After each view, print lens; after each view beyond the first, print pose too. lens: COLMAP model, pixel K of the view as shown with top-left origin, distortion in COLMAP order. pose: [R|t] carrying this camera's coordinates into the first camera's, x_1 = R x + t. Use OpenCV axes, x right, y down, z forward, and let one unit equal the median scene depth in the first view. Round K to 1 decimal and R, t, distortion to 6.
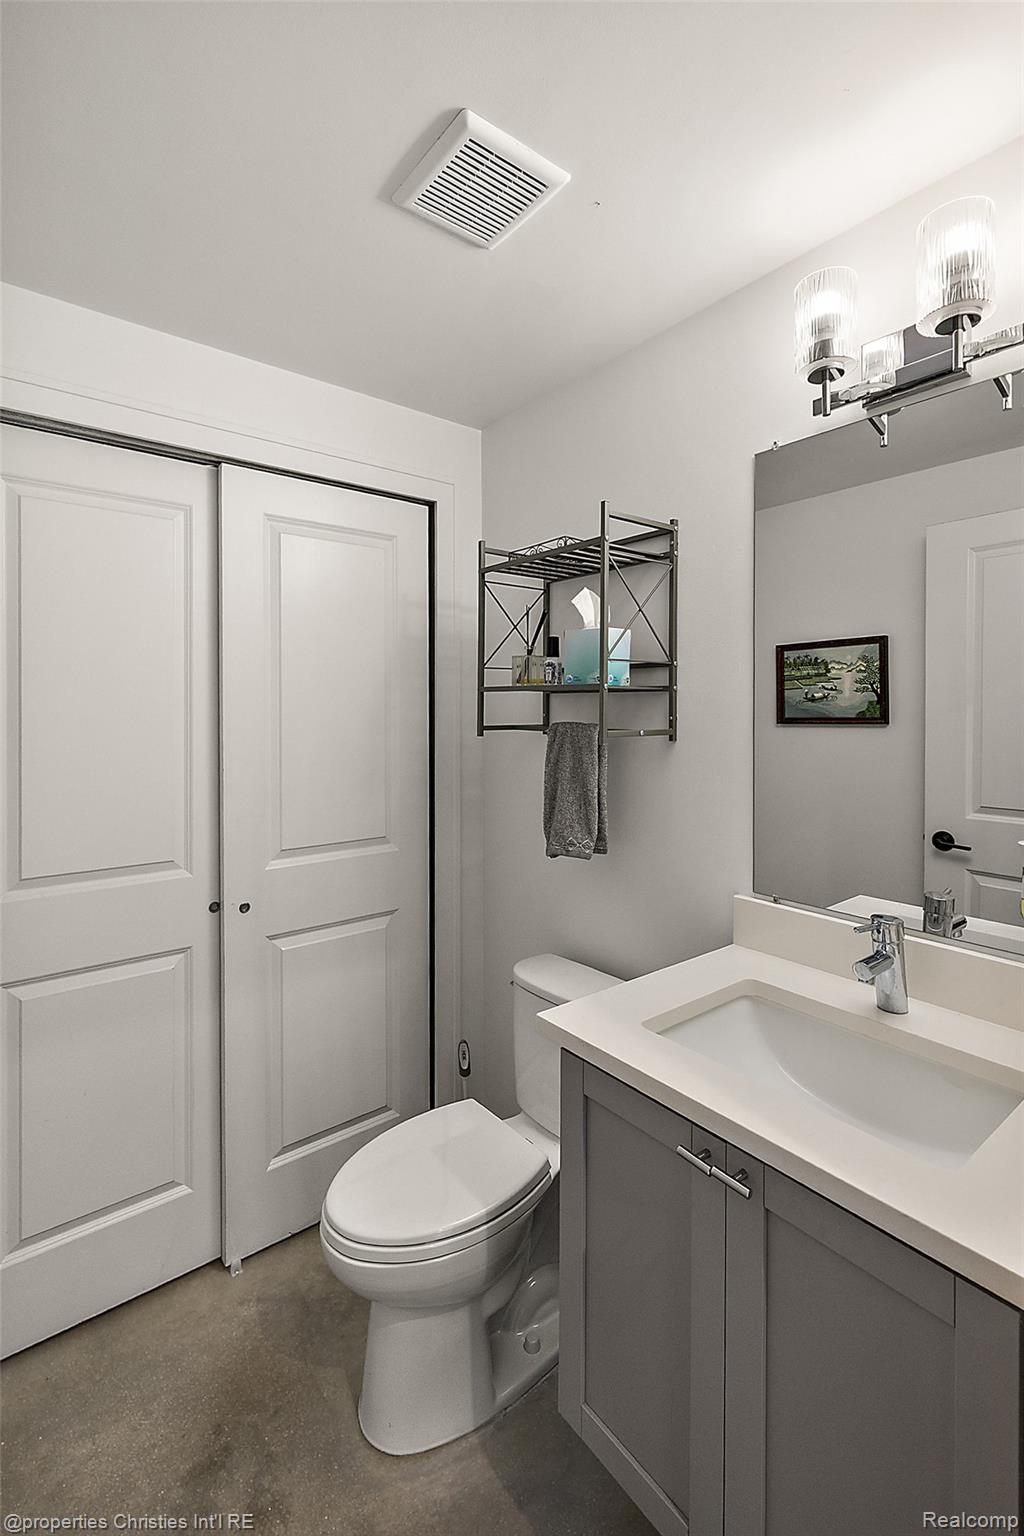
lens RADIAL K [[667.6, 0, 505.4], [0, 667.6, 716.6], [0, 0, 1]] dist [-0.004130, 0.002250]
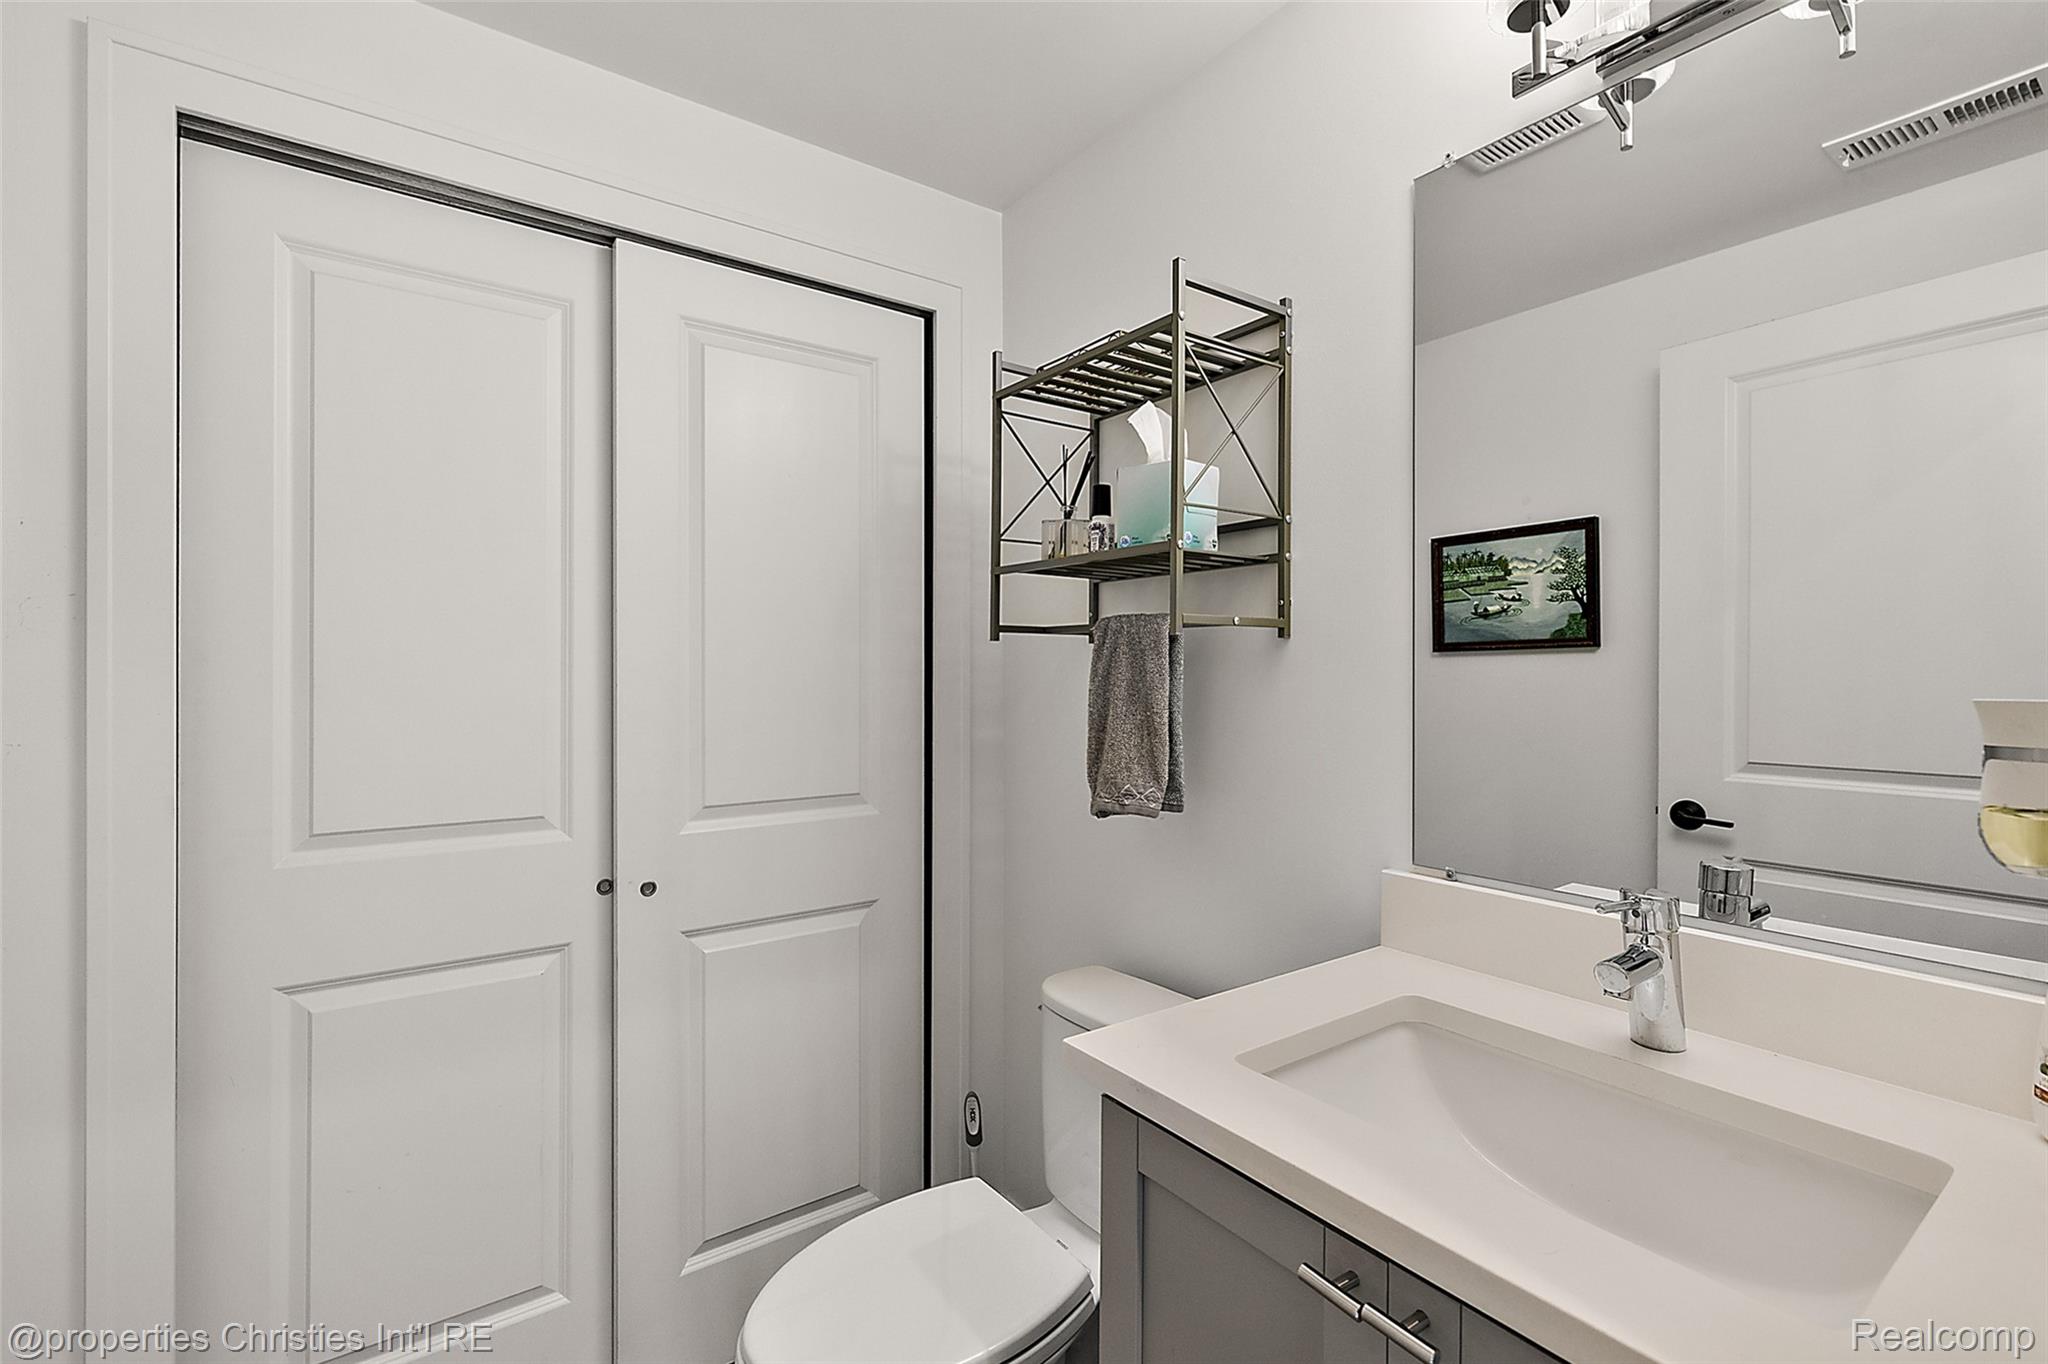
lens RADIAL K [[890.2, 0, 1010.1], [0, 890.2, 669.4], [0, 0, 1]] dist [-0.004130, 0.002250]
pose [[0.998900, 0.000572, -0.046891, 0.022788], [-0.000711, 0.999995, -0.002942, 0.067789], [0.046889, 0.002972, 0.998896, 0.112638]]
